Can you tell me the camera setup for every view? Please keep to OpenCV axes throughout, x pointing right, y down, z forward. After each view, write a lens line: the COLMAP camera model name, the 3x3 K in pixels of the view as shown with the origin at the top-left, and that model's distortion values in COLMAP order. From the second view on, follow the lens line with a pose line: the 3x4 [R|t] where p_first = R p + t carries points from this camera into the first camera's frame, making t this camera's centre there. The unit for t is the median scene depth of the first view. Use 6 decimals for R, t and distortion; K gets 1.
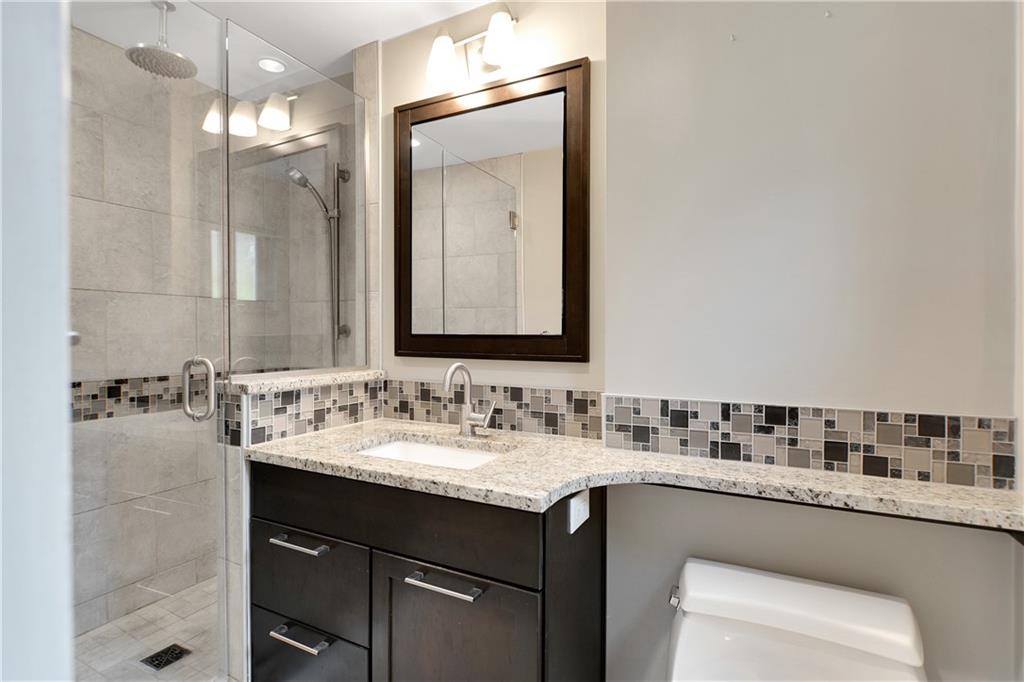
lens RADIAL K [[468.7, 0, 510.2], [0, 468.7, 337.6], [0, 0, 1]] dist [0.002639, -0.001566]
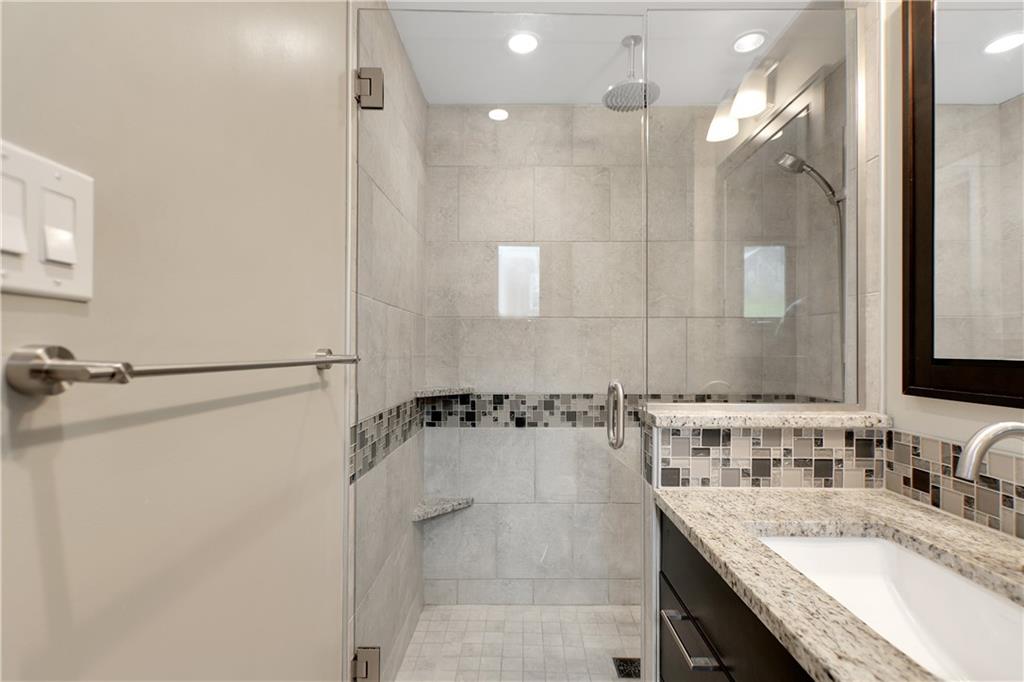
lens RADIAL K [[468.7, 0, 519.0], [0, 468.7, 349.9], [0, 0, 1]] dist [0.002639, -0.001566]
pose [[0.466290, -0.001972, -0.884630, 0.064315], [-0.009554, 0.999928, -0.007264, -0.009131], [0.884580, 0.011839, 0.466238, 0.275556]]
